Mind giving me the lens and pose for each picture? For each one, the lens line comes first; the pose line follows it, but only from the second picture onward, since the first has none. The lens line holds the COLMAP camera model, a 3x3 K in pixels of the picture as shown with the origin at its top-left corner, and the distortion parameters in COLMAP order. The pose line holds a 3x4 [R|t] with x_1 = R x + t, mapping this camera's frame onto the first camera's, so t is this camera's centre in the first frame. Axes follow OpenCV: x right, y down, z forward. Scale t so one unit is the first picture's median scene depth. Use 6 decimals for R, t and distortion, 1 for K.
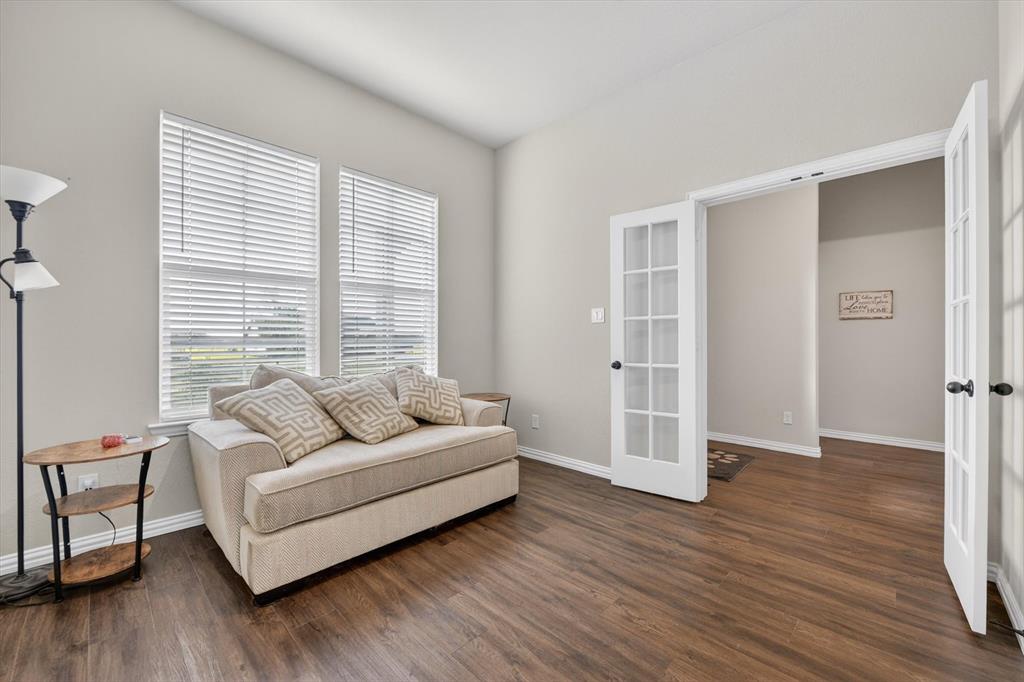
lens RADIAL K [[407.8, 0, 518.4], [0, 407.8, 341.6], [0, 0, 1]] dist [-0.007696, -0.001140]
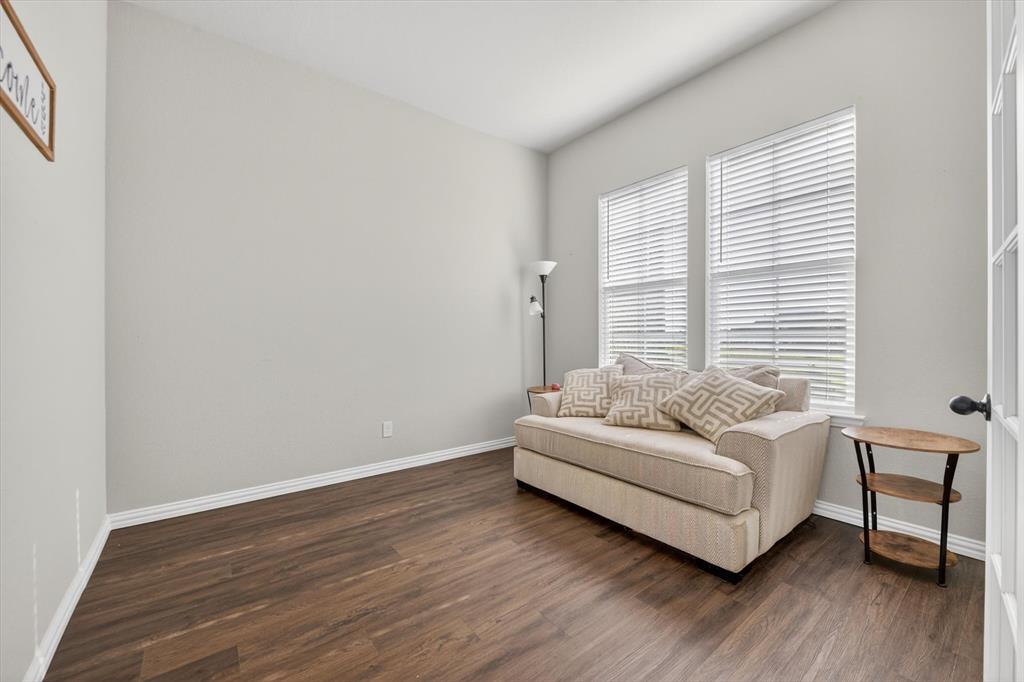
lens RADIAL K [[407.8, 0, 516.9], [0, 407.8, 334.6], [0, 0, 1]] dist [-0.007696, -0.001140]
pose [[-0.139675, -0.006731, -0.990174, 0.736858], [0.001472, 0.999974, -0.007006, 0.003358], [0.990196, -0.002436, -0.139662, 0.818346]]
